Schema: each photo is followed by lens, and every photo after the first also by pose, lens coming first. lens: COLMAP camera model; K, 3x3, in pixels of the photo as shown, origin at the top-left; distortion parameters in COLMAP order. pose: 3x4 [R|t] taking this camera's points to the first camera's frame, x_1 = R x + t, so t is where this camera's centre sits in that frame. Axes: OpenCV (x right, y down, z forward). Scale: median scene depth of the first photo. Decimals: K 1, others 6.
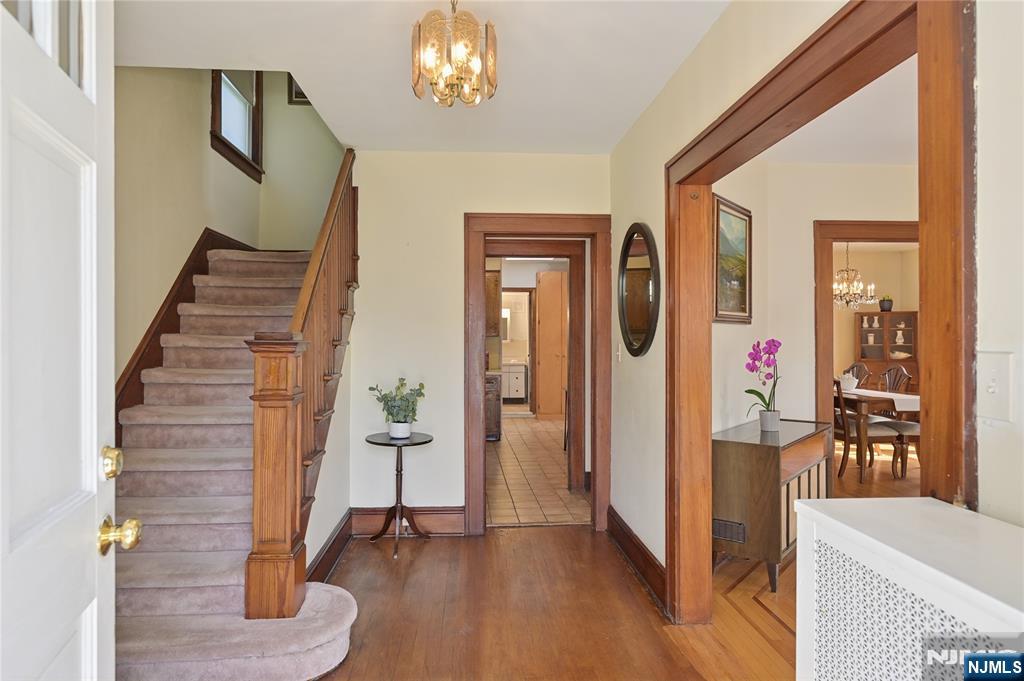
lens RADIAL K [[618.0, 0, 508.5], [0, 618.0, 336.0], [0, 0, 1]] dist [-0.005959, 0.000675]
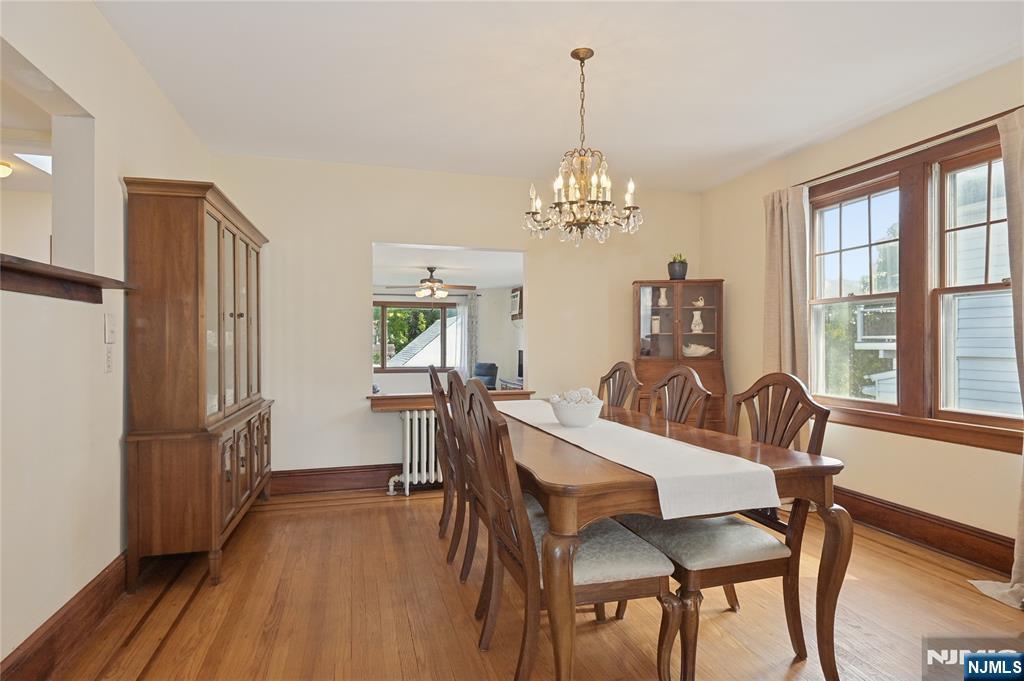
lens RADIAL K [[541.0, 0, 511.5], [0, 541.0, 342.0], [0, 0, 1]] dist [-0.011284, -0.000003]
pose [[0.976534, 0.003203, 0.215339, 0.677639], [-0.004152, 0.999984, 0.003956, 0.043408], [-0.215323, -0.004758, 0.976531, 1.028940]]
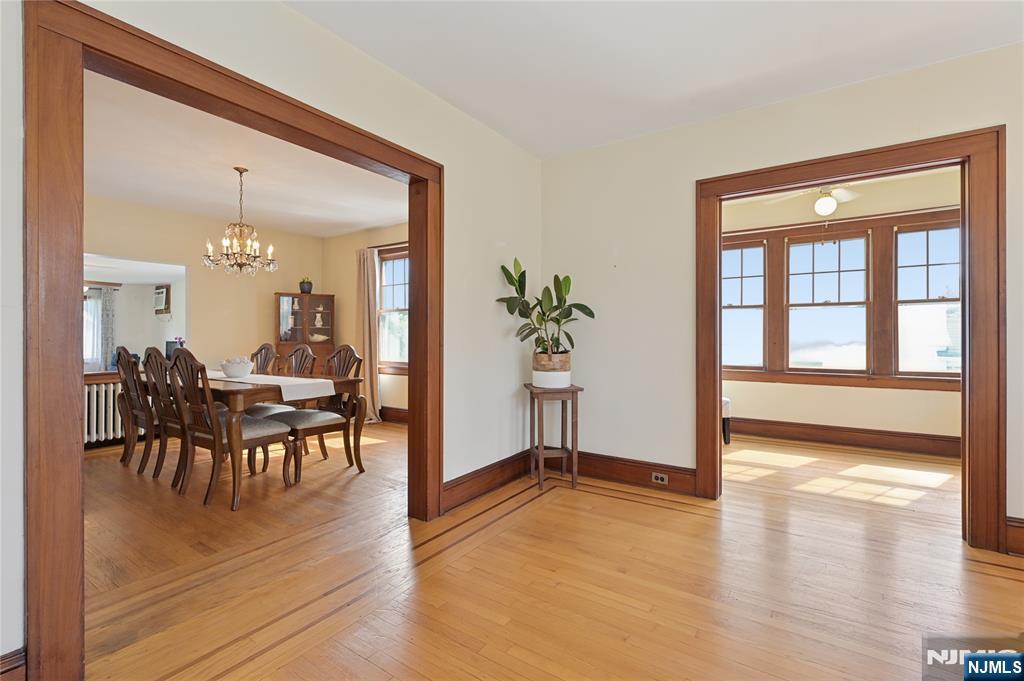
lens RADIAL K [[453.6, 0, 514.9], [0, 453.6, 337.2], [0, 0, 1]] dist [-0.002535, 0.000291]
pose [[0.609423, 0.001748, 0.792843, 0.491928], [-0.005184, 0.999985, 0.001780, 0.055123], [-0.792828, -0.005195, 0.609423, 0.595651]]
